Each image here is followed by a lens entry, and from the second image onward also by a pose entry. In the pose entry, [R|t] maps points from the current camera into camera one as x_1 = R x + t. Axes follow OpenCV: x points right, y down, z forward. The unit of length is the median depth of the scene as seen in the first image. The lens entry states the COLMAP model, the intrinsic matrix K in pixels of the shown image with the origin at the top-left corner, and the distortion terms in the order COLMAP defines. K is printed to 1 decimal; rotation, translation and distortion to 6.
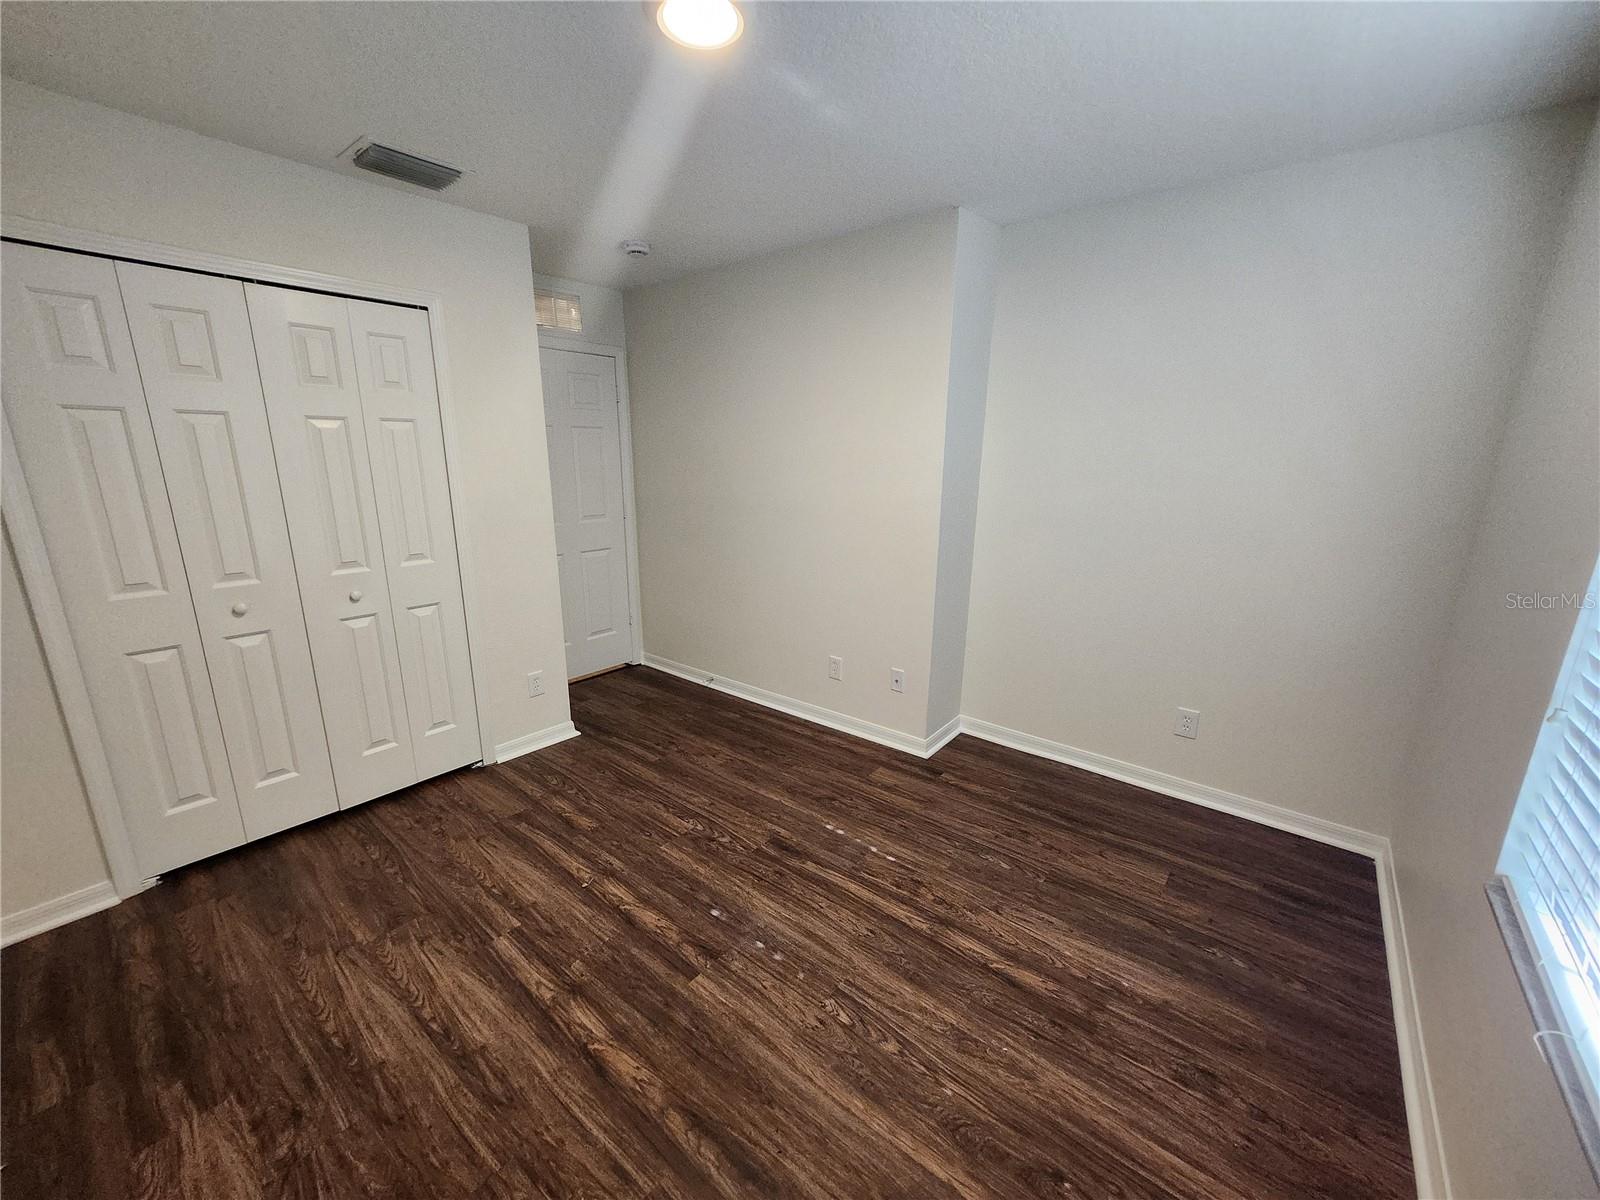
lens RADIAL K [[633.5, 0, 793.3], [0, 633.5, 607.9], [0, 0, 1]] dist [-0.000982, 0.001962]
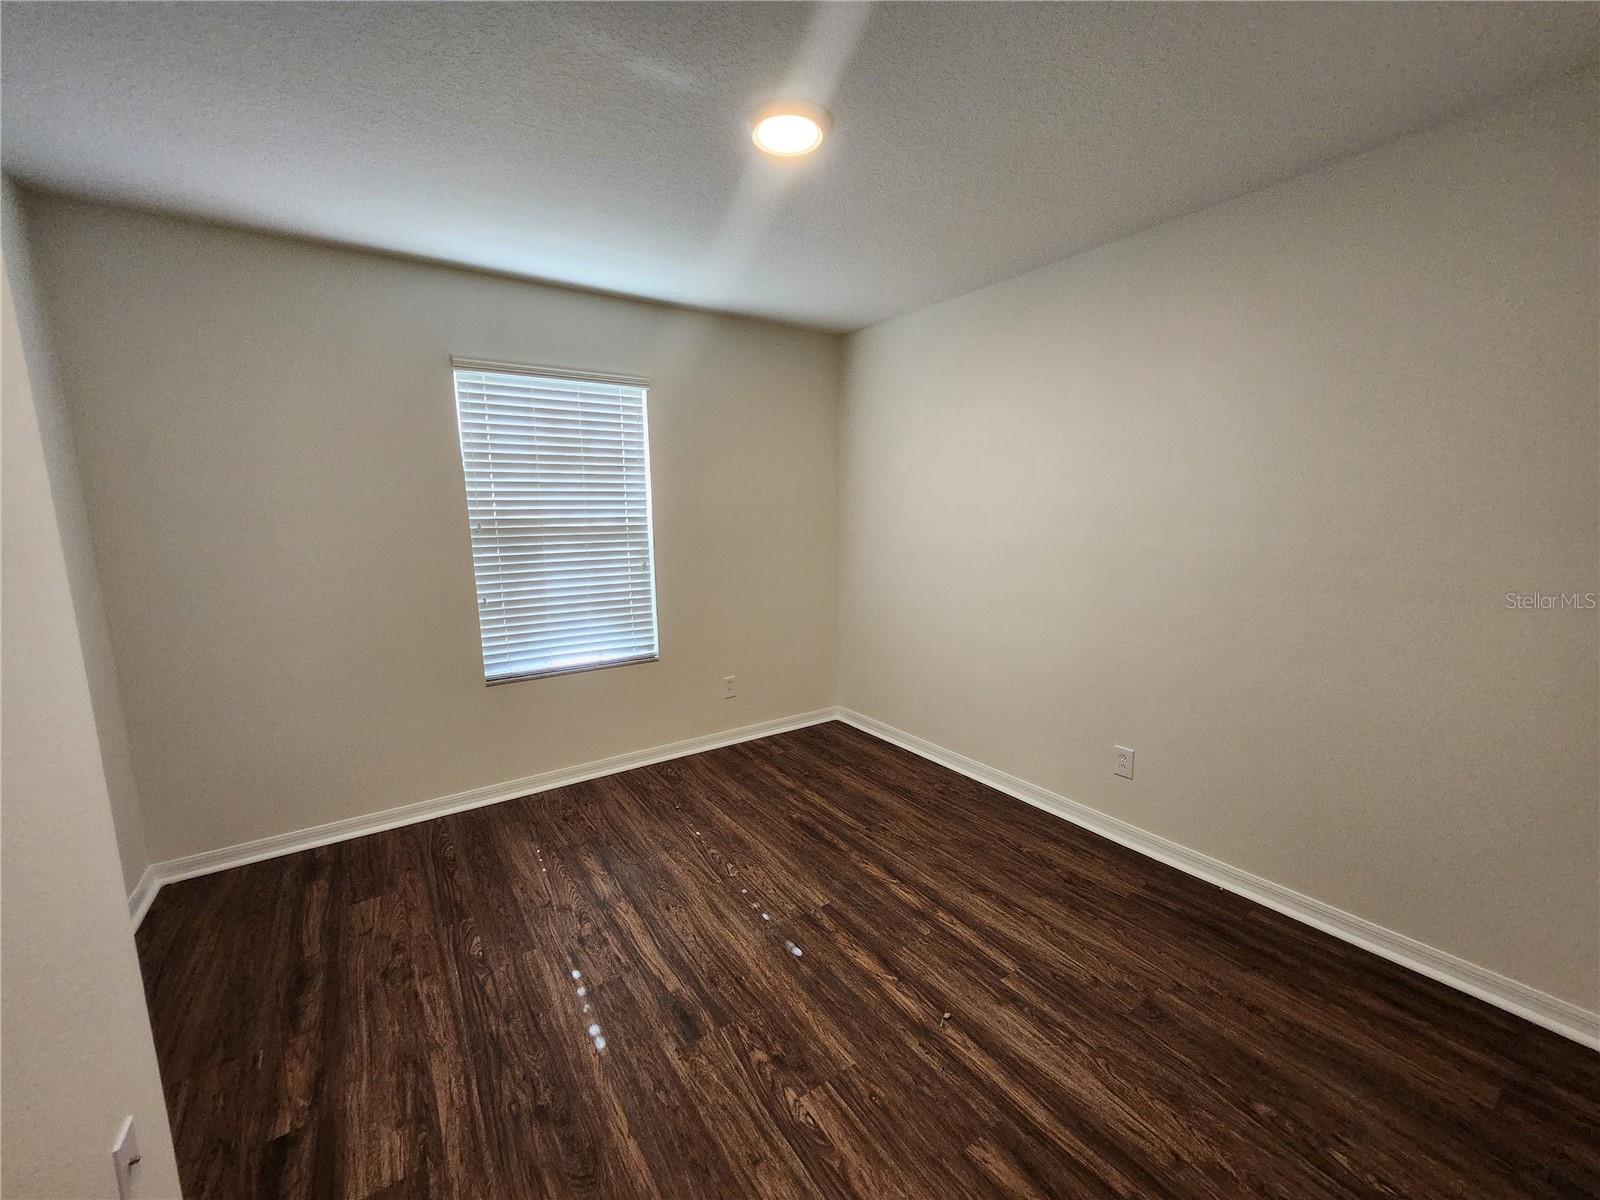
lens RADIAL K [[633.5, 0, 793.3], [0, 633.5, 607.9], [0, 0, 1]] dist [-0.000982, 0.001962]
pose [[-0.959591, -0.037624, 0.278870, -0.380314], [0.073169, 0.923571, 0.376380, -0.384266], [-0.271718, 0.381576, -0.883498, 1.714365]]
